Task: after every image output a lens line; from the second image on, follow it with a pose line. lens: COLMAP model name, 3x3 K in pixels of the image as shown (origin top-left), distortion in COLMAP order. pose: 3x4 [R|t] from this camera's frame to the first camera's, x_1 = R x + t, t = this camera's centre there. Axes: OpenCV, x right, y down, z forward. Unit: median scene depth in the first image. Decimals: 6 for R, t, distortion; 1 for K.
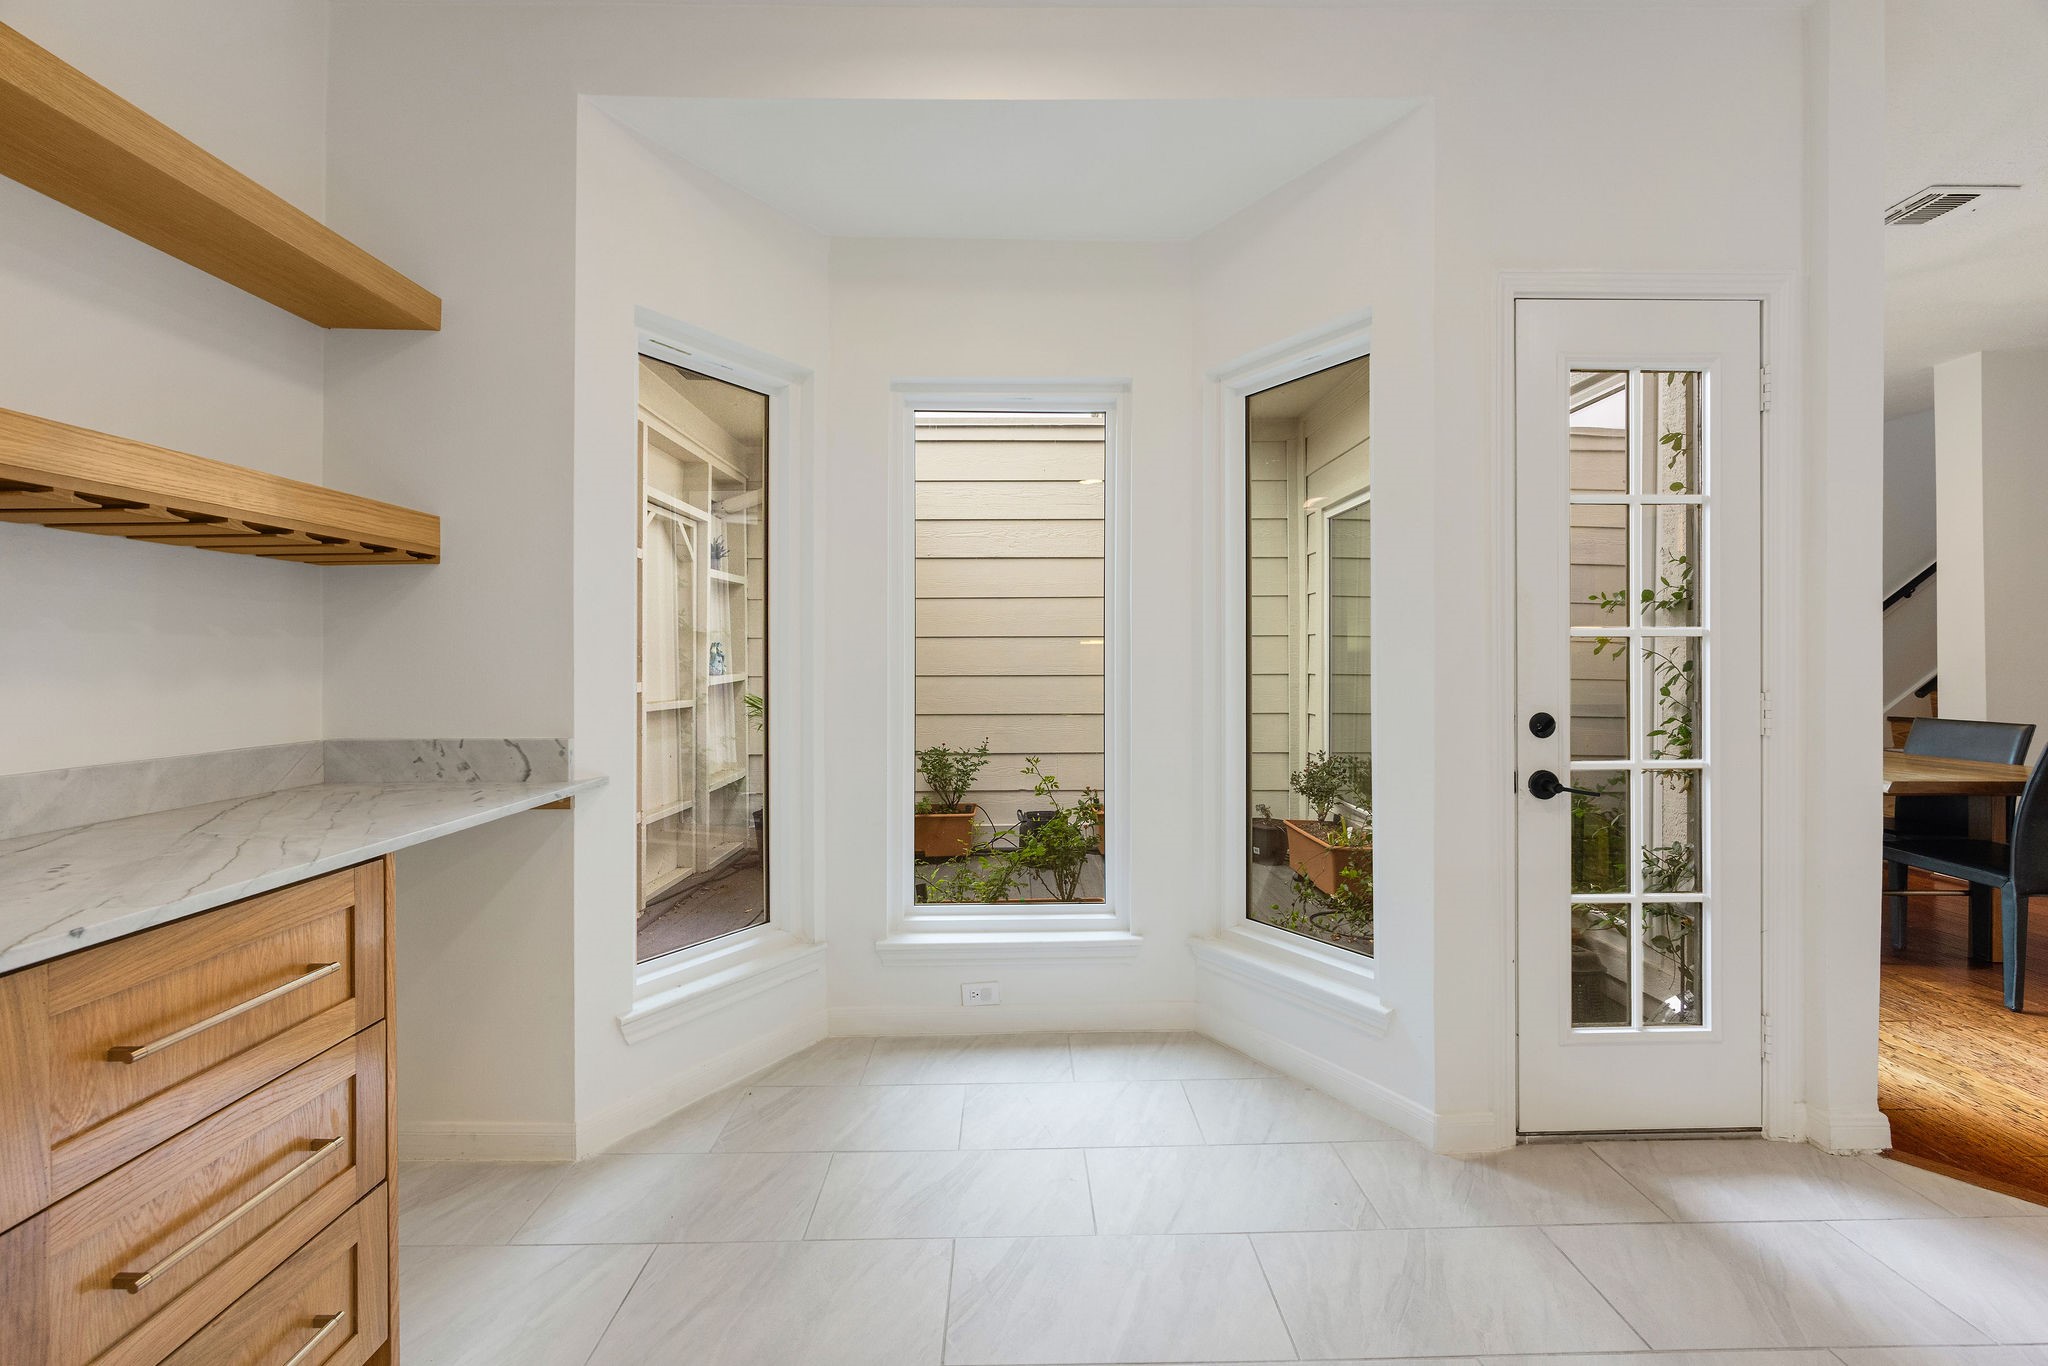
lens RADIAL K [[790.4, 0, 1030.5], [0, 790.4, 672.4], [0, 0, 1]] dist [0.010557, -0.000038]
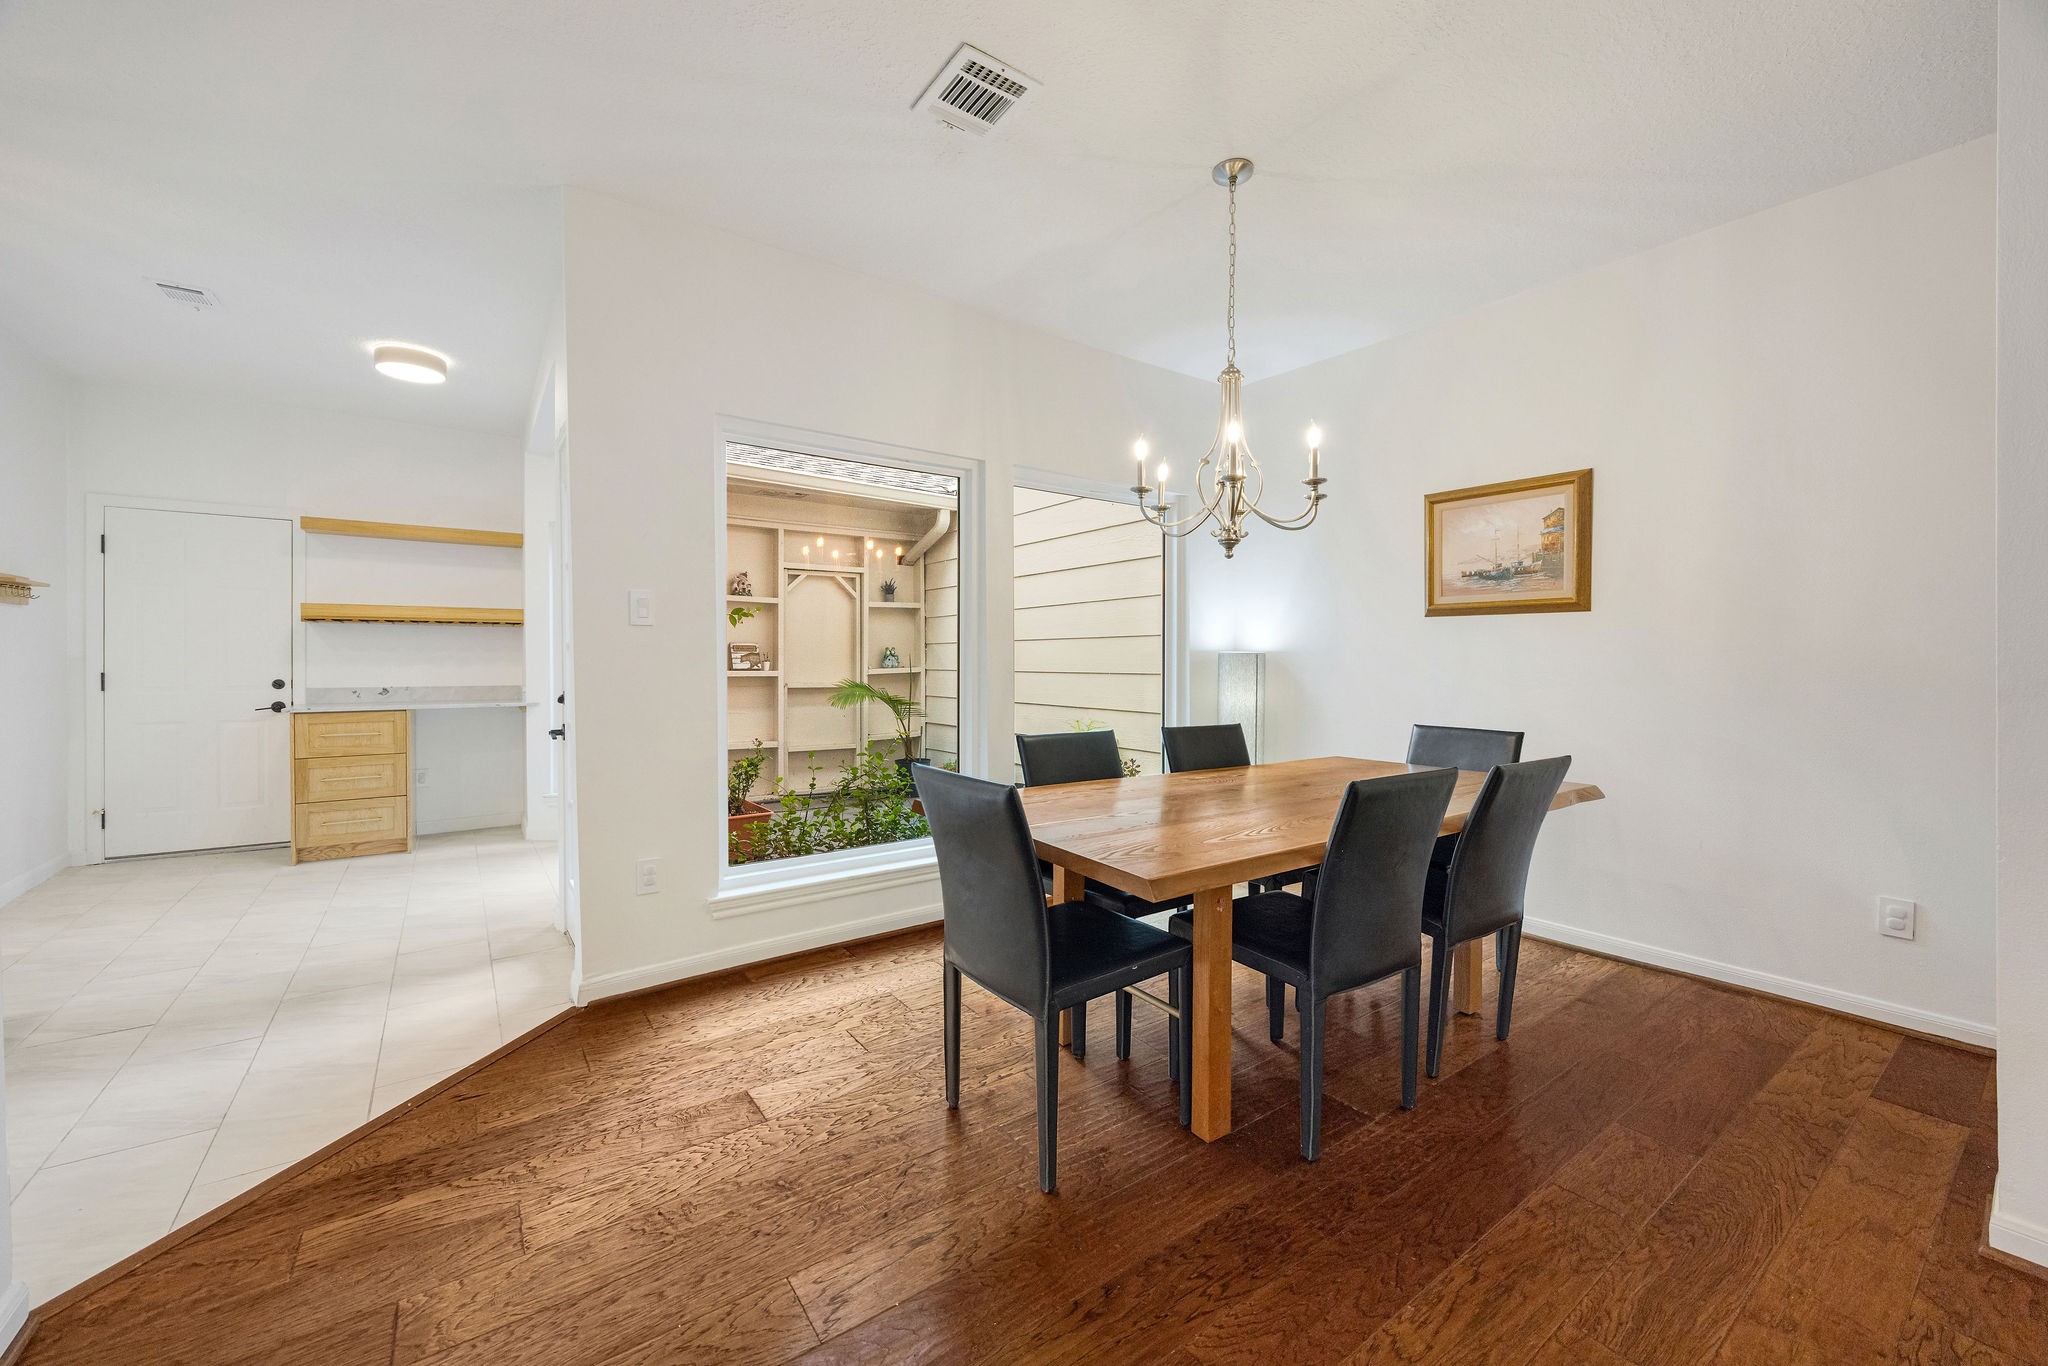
lens RADIAL K [[790.4, 0, 1024.2], [0, 790.4, 671.7], [0, 0, 1]] dist [0.010557, -0.000038]
pose [[0.556826, 0.011714, -0.830547, 2.506154], [-0.011456, 0.999914, 0.006423, -0.005249], [0.830550, 0.005938, 0.556912, 0.831086]]
